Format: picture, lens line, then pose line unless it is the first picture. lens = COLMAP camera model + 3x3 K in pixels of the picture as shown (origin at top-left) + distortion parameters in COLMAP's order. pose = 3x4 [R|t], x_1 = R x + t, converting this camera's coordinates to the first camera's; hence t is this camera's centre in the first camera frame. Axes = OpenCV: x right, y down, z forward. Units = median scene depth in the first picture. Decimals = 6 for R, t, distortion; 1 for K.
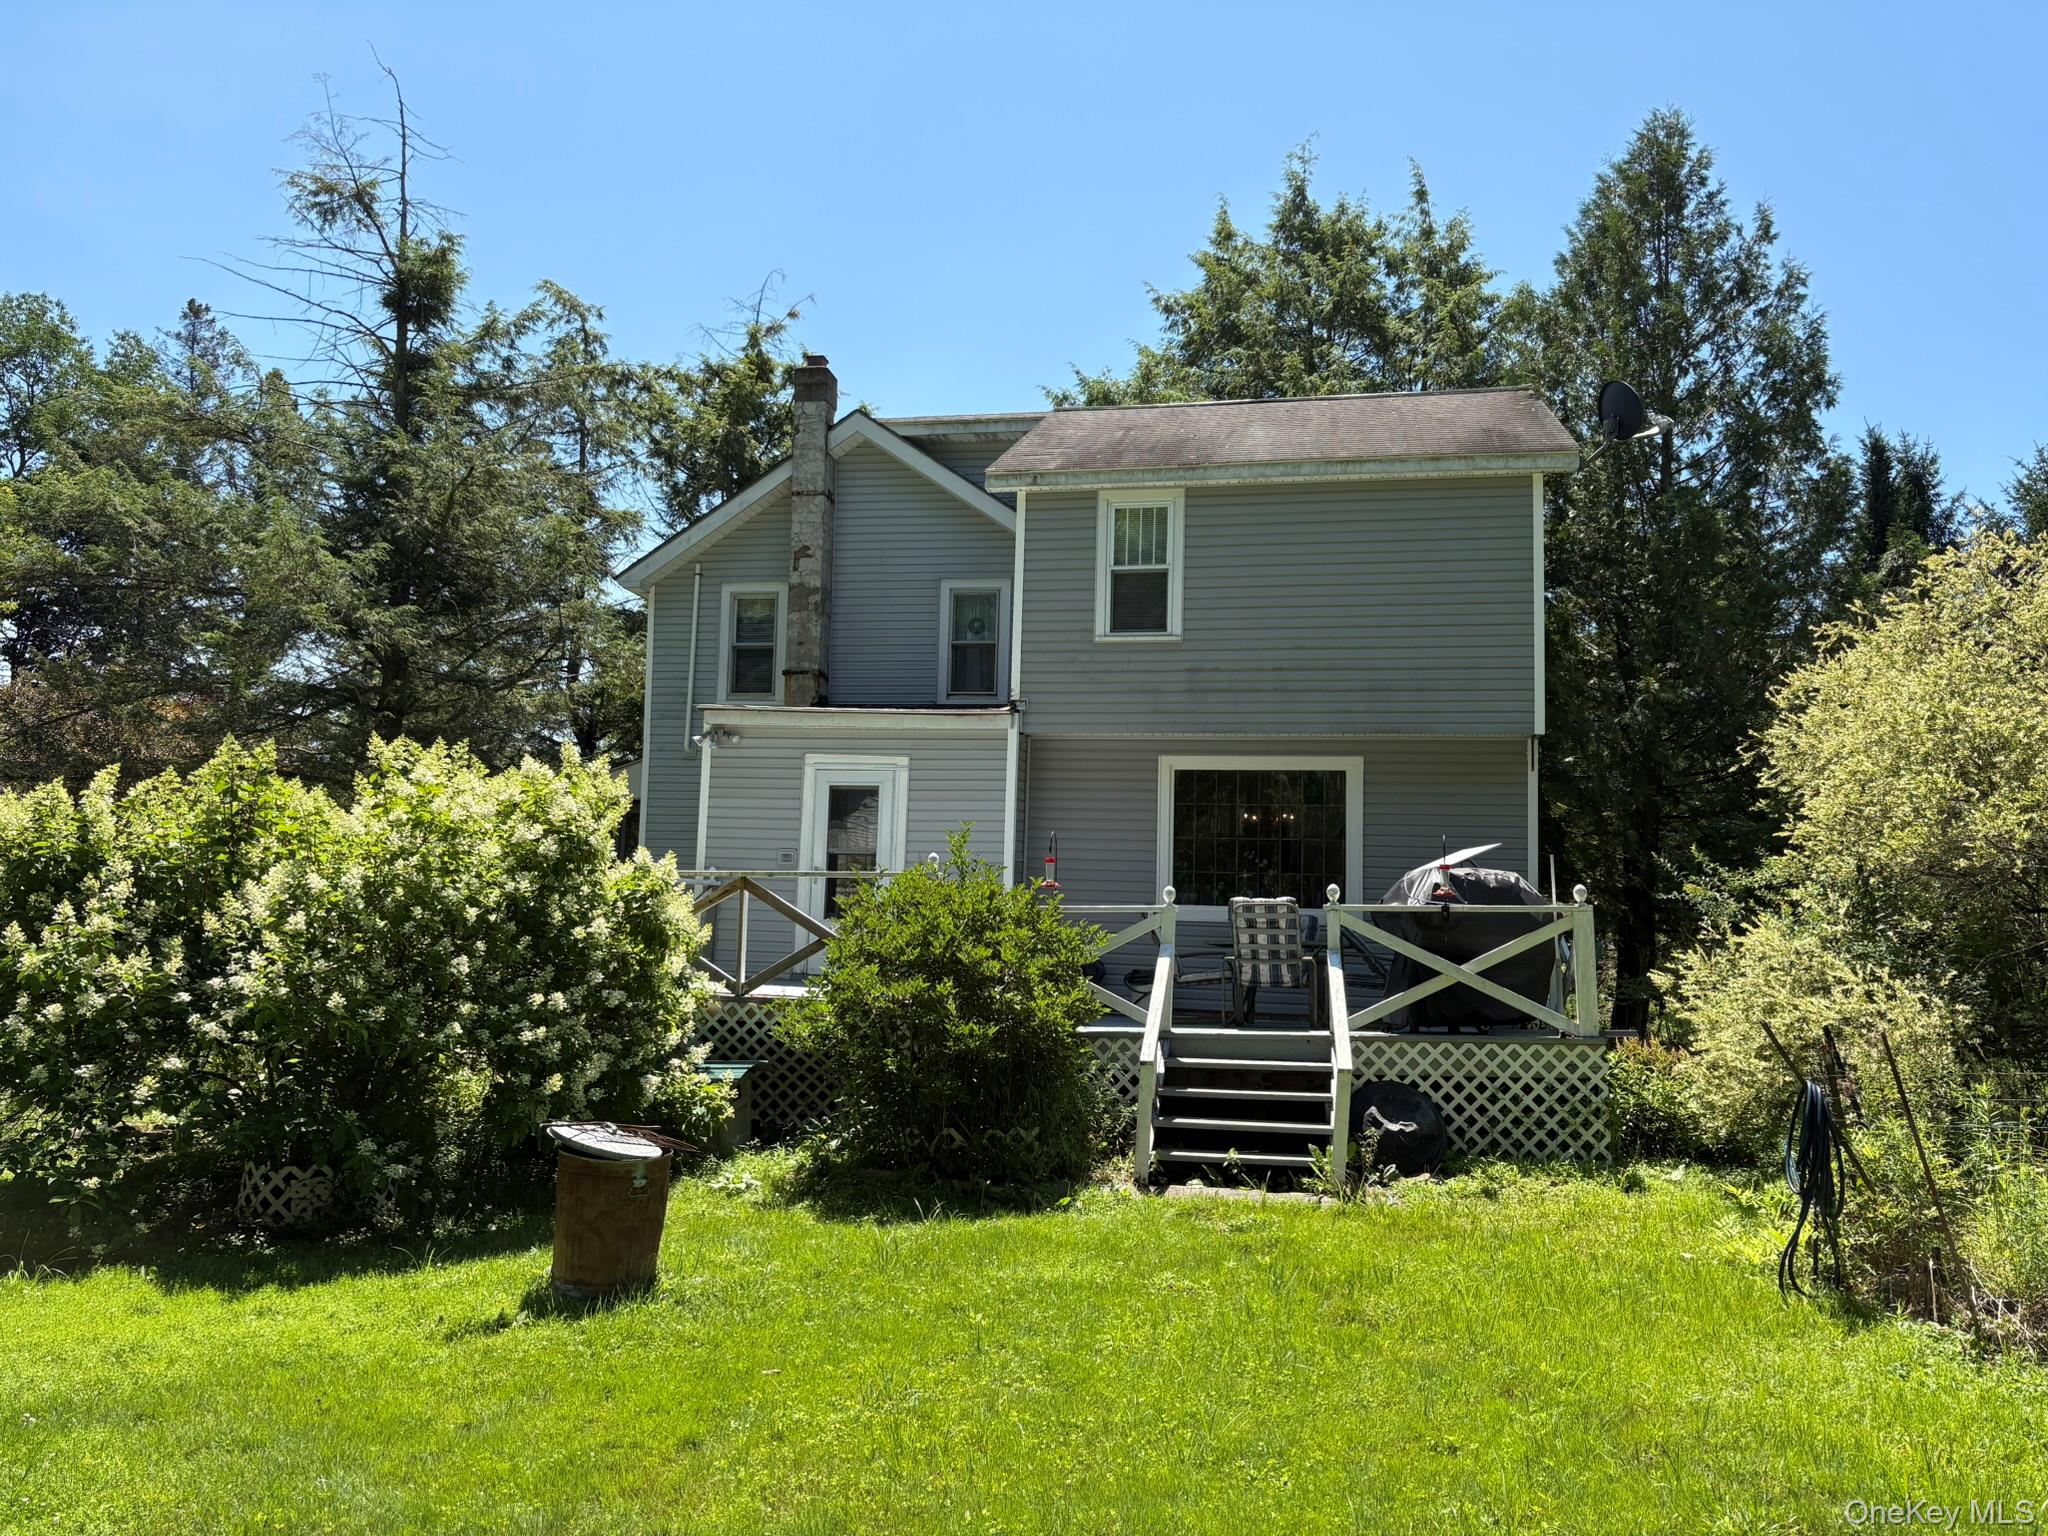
lens RADIAL K [[1499.8, 0, 1058.1], [0, 1499.8, 768.6], [0, 0, 1]] dist [0.082144, -0.101277]
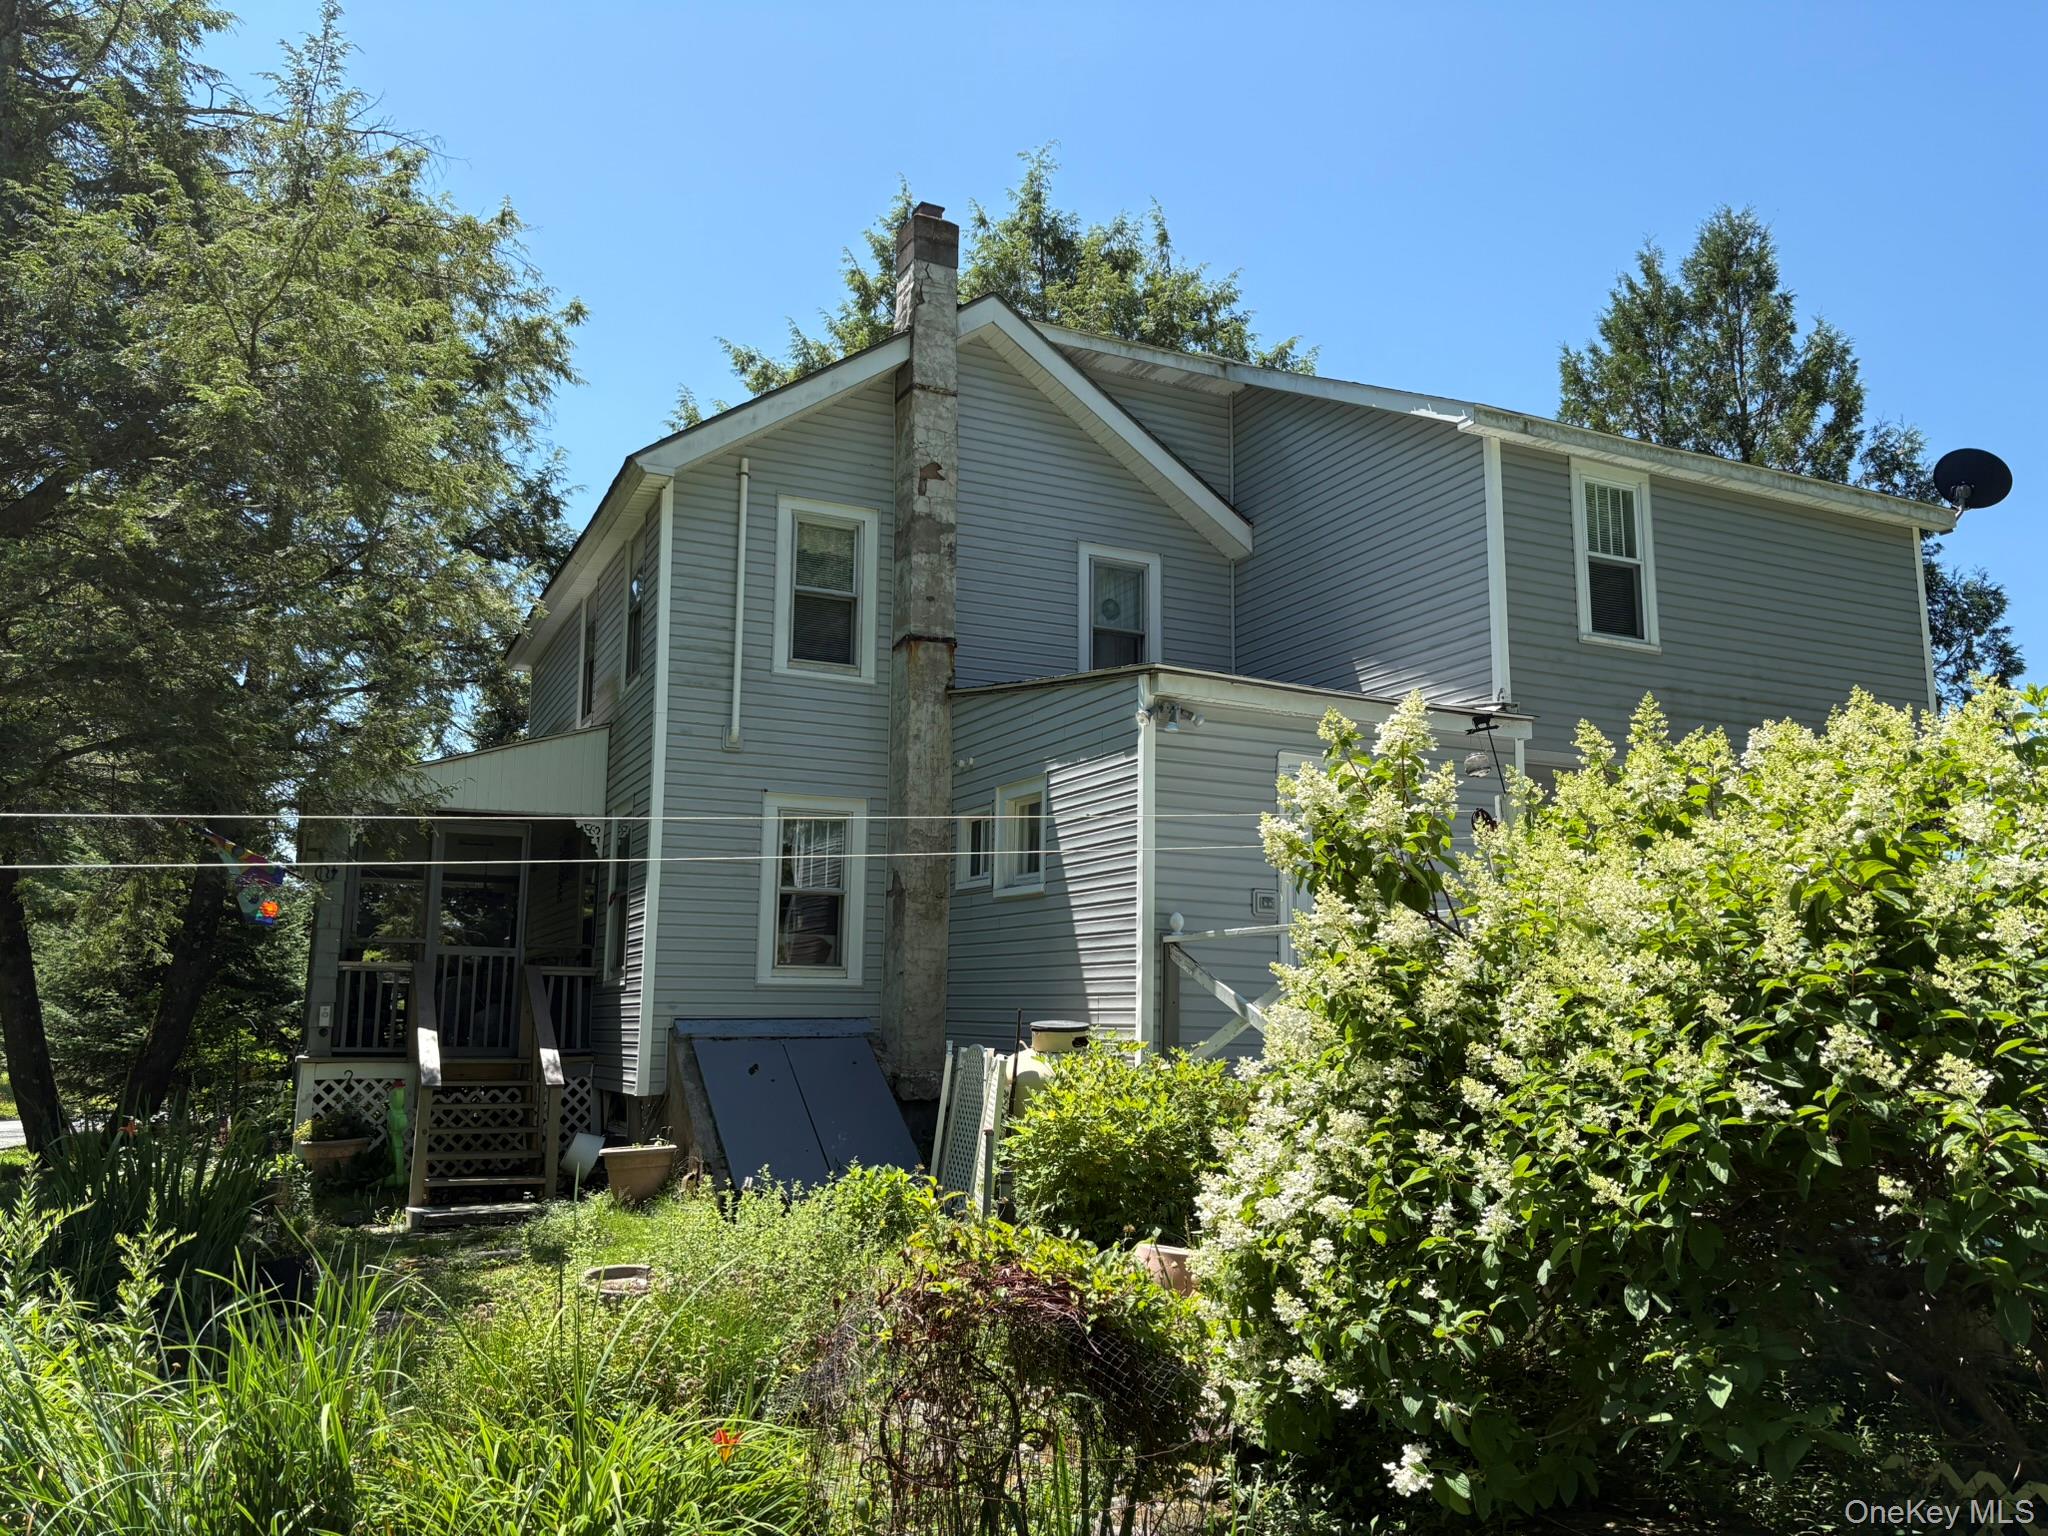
lens RADIAL K [[1499.8, 0, 1058.1], [0, 1499.8, 768.6], [0, 0, 1]] dist [0.082144, -0.101277]
pose [[0.801648, 0.075163, 0.593053, -0.667280], [-0.042986, 0.996744, -0.068221, 0.050414], [-0.596249, 0.029196, 0.802268, 0.513639]]
